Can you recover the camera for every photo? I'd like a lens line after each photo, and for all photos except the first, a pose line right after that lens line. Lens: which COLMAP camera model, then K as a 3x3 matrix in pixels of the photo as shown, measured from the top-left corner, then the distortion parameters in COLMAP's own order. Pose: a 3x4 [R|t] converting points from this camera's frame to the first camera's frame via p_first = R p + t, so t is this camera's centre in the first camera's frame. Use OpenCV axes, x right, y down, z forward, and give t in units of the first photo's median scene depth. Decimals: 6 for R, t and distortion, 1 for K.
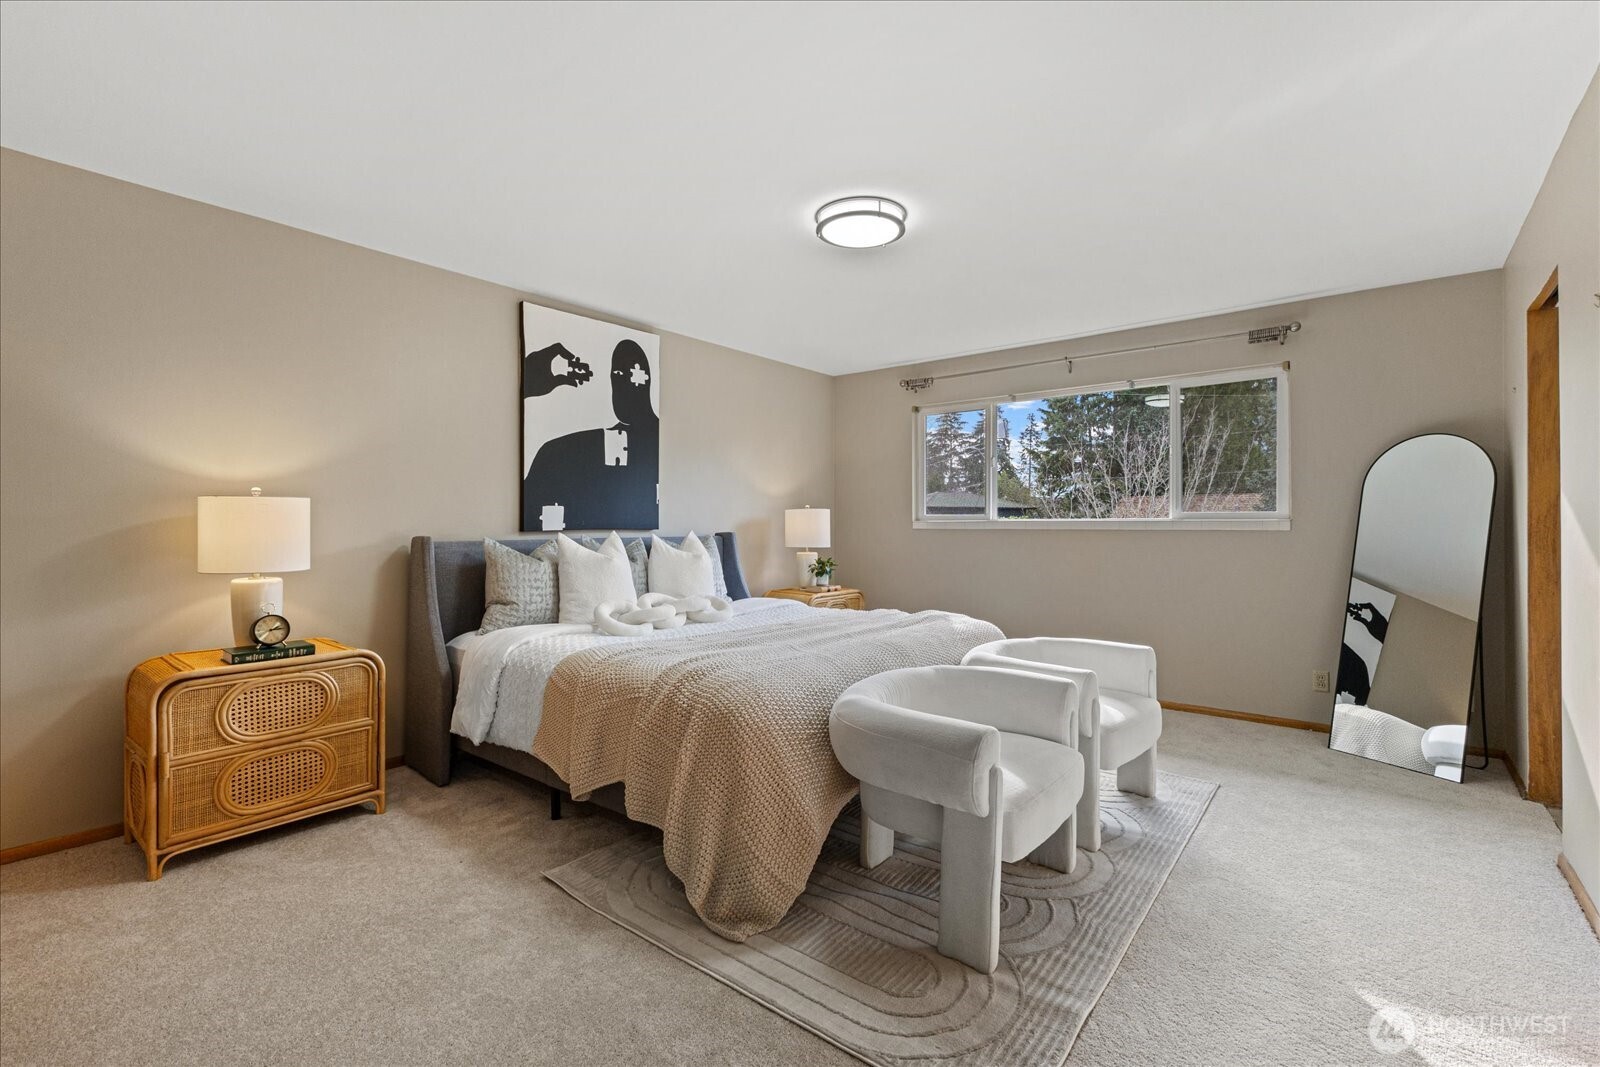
lens RADIAL K [[705.7, 0, 804.0], [0, 705.7, 528.7], [0, 0, 1]] dist [0.021368, 0.000050]
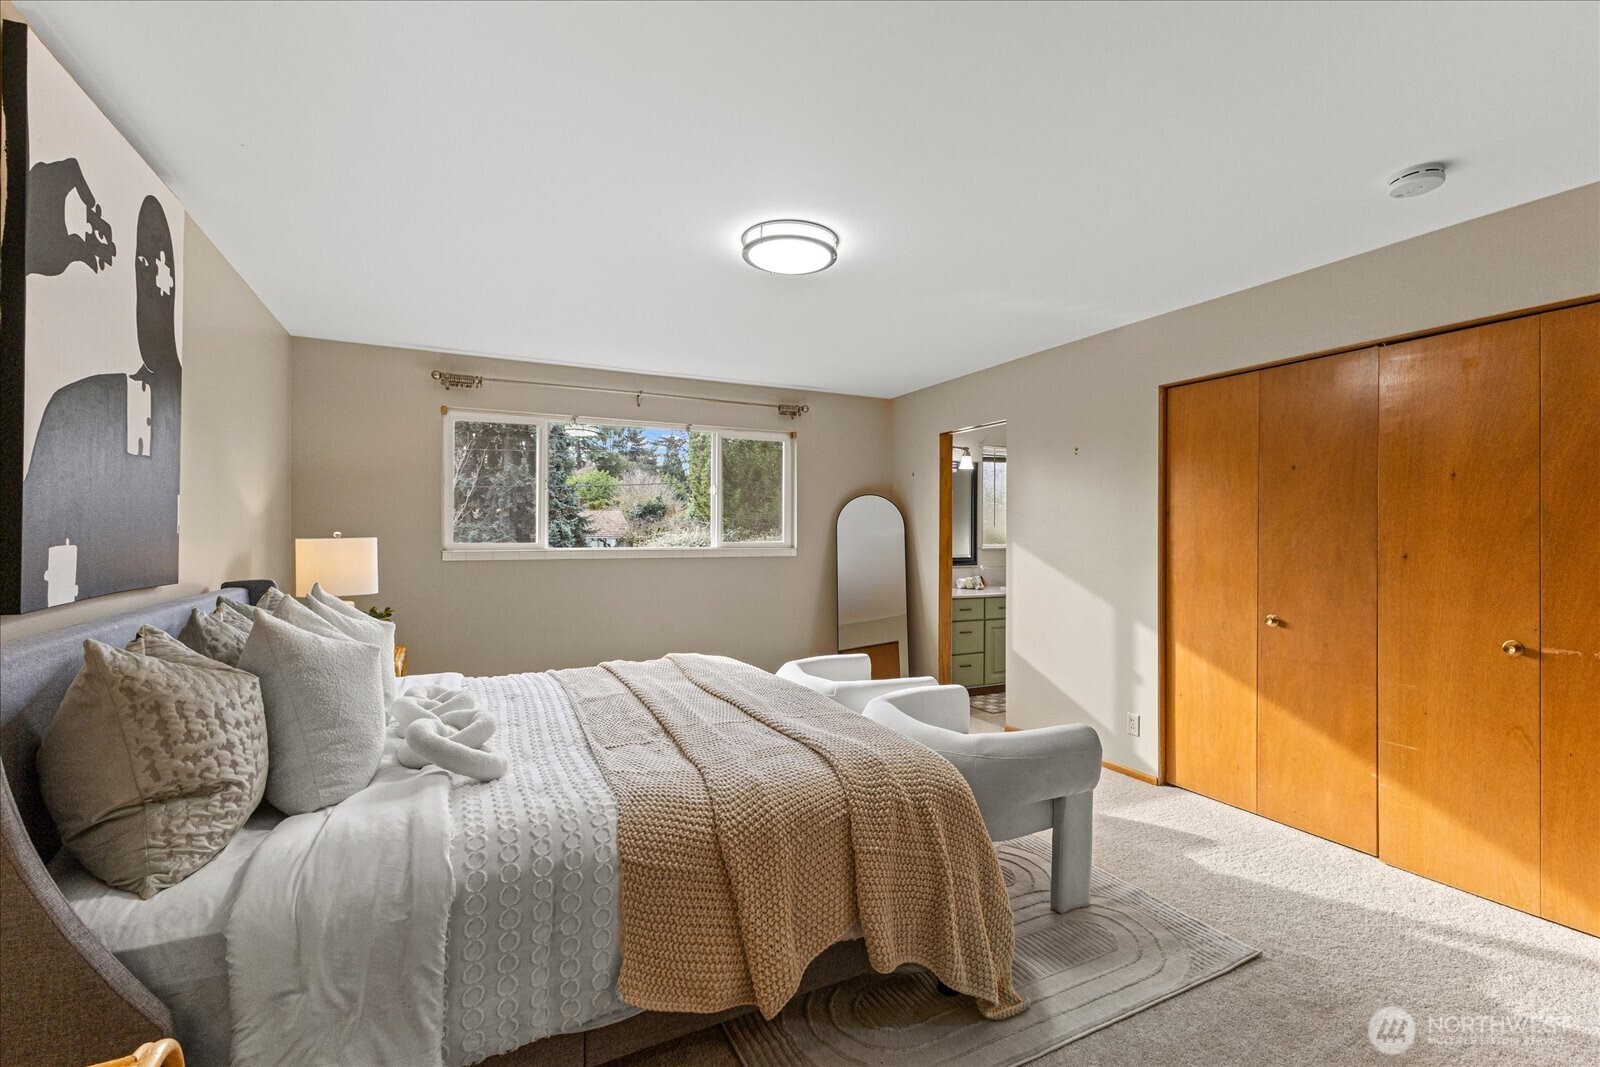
lens RADIAL K [[705.7, 0, 805.7], [0, 705.7, 530.3], [0, 0, 1]] dist [0.021368, 0.000050]
pose [[0.417313, 0.005468, 0.908746, -0.522208], [0.006942, 0.999934, -0.009205, -0.032620], [-0.908736, 0.010150, 0.417247, 0.401551]]
